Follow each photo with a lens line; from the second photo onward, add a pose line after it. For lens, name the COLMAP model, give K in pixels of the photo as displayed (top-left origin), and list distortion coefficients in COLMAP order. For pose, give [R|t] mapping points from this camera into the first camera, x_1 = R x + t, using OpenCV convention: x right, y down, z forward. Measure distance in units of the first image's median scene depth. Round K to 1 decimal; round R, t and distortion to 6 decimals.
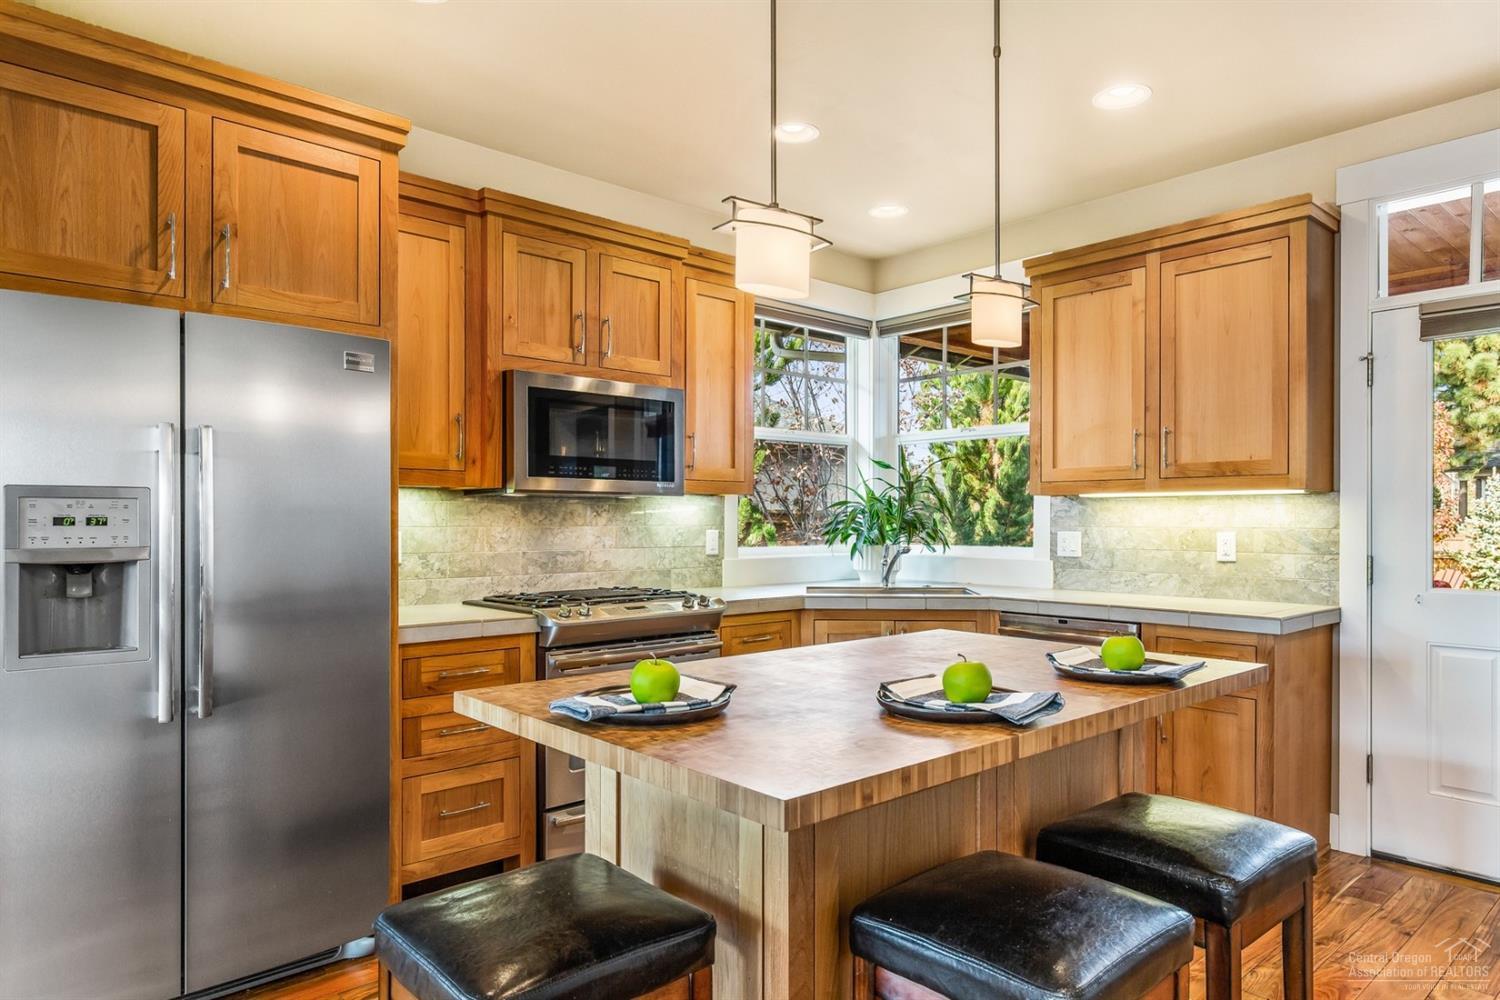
lens RADIAL K [[915.3, 0, 750.1], [0, 915.3, 519.8], [0, 0, 1]] dist [0.002466, 0.000220]
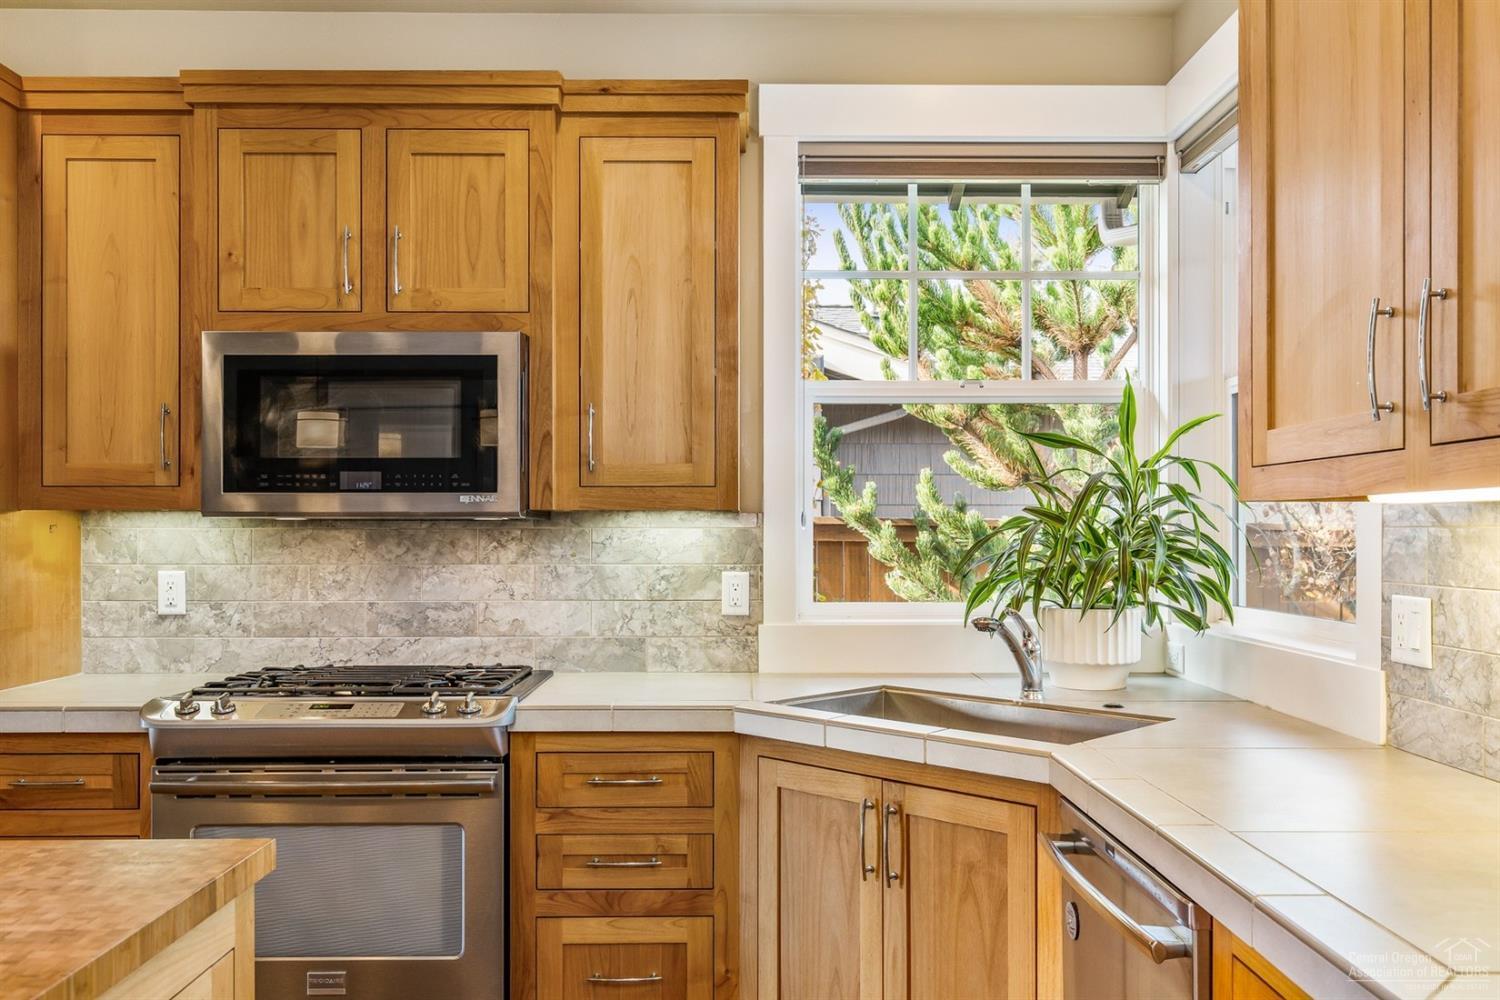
lens RADIAL K [[1197.0, 0, 751.5], [0, 1197.0, 528.3], [0, 0, 1]] dist [0.000401, -0.002136]
pose [[0.752320, -0.003483, -0.658788, 0.525749], [0.001608, 0.999993, -0.003452, -0.015113], [0.658795, 0.001538, 0.752321, 0.519624]]
